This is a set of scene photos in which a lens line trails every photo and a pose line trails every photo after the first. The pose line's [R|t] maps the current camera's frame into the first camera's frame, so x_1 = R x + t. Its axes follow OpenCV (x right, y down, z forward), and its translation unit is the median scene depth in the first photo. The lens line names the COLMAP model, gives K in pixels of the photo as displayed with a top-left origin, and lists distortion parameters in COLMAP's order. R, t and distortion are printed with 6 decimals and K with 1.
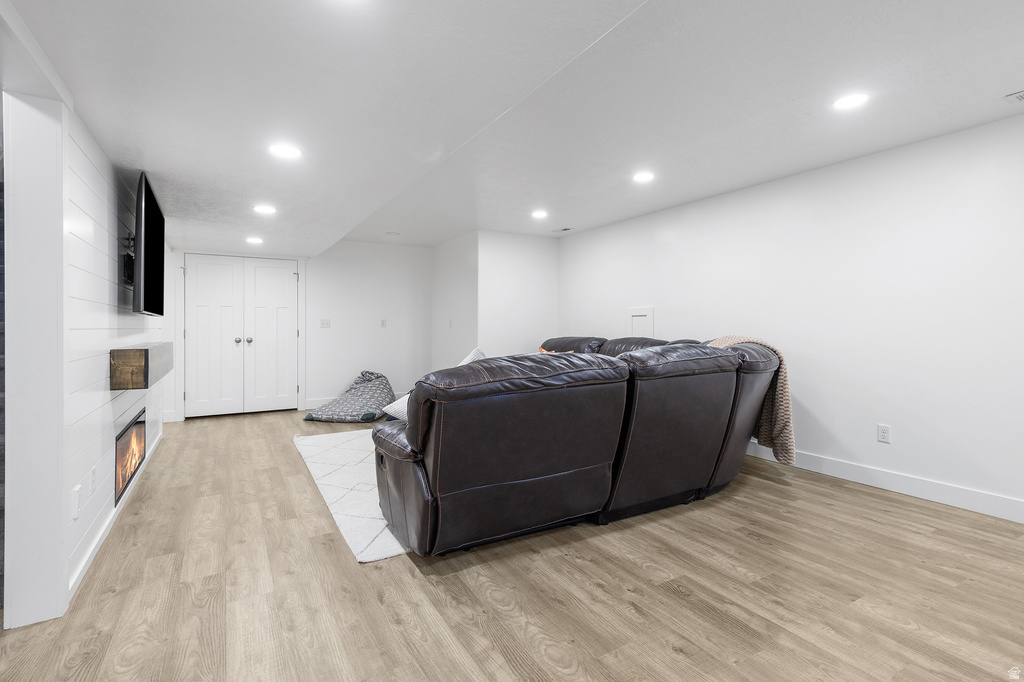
lens RADIAL K [[486.0, 0, 518.7], [0, 486.0, 326.3], [0, 0, 1]] dist [0.032597, -0.014339]
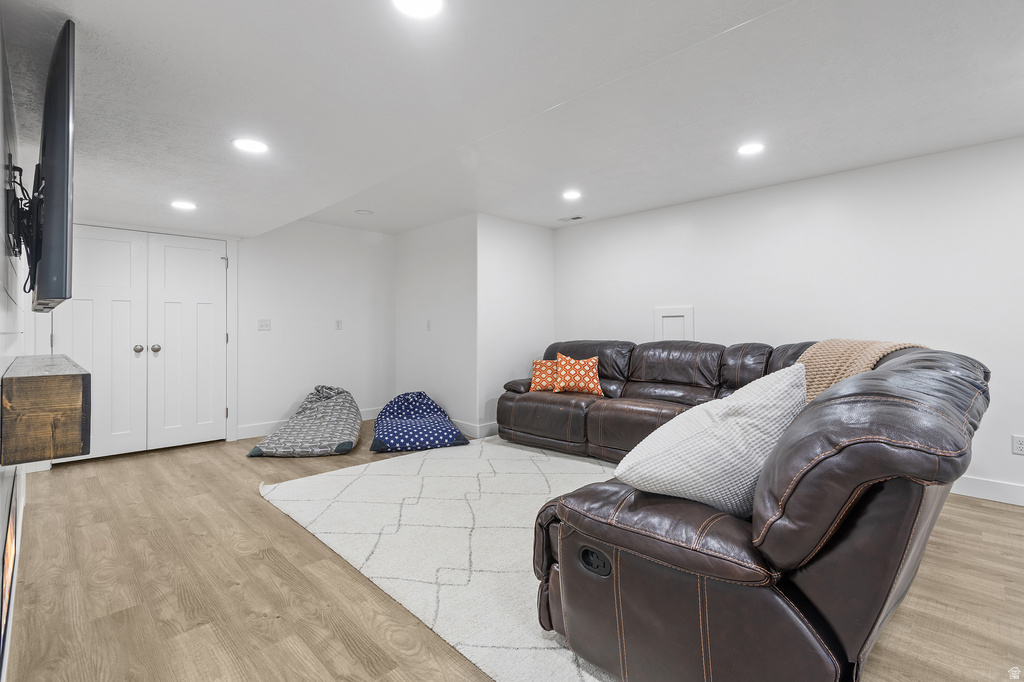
lens RADIAL K [[469.9, 0, 512.9], [0, 469.9, 325.3], [0, 0, 1]] dist [0.015403, -0.001498]
pose [[0.970338, 0.000491, 0.241754, -0.431099], [0.001326, 0.999972, -0.007353, 0.000955], [-0.241751, 0.007456, 0.970310, 0.409884]]
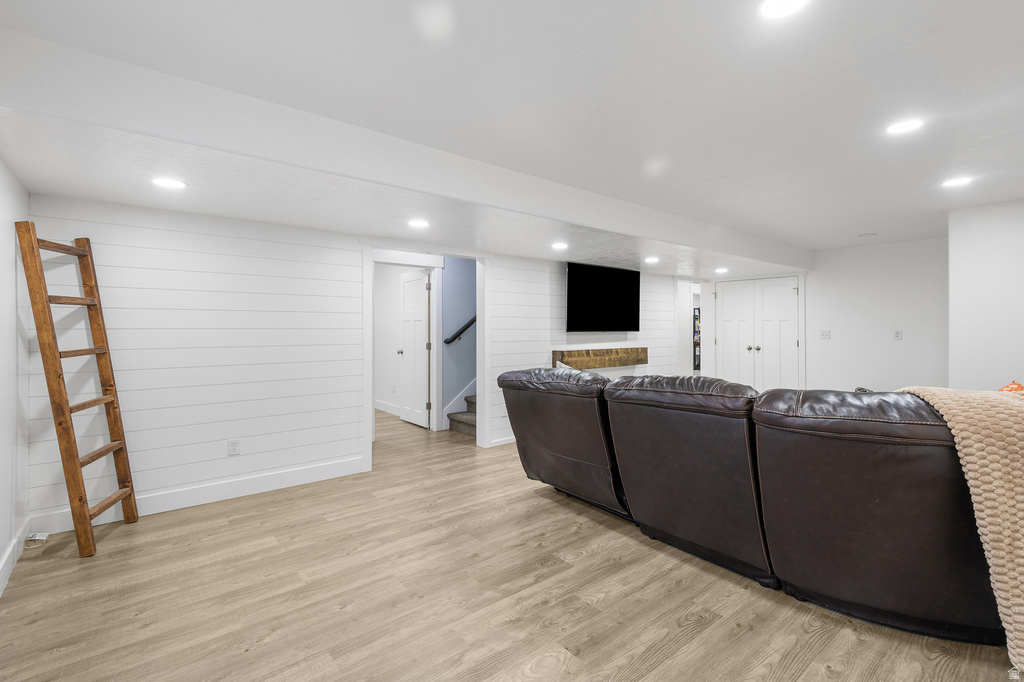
lens RADIAL K [[469.9, 0, 512.9], [0, 469.9, 325.3], [0, 0, 1]] dist [0.015403, -0.001498]
pose [[0.138423, -0.003398, -0.990367, 1.045509], [-0.000381, 0.999994, -0.003485, -0.047878], [0.990373, 0.000860, 0.138421, 0.508485]]
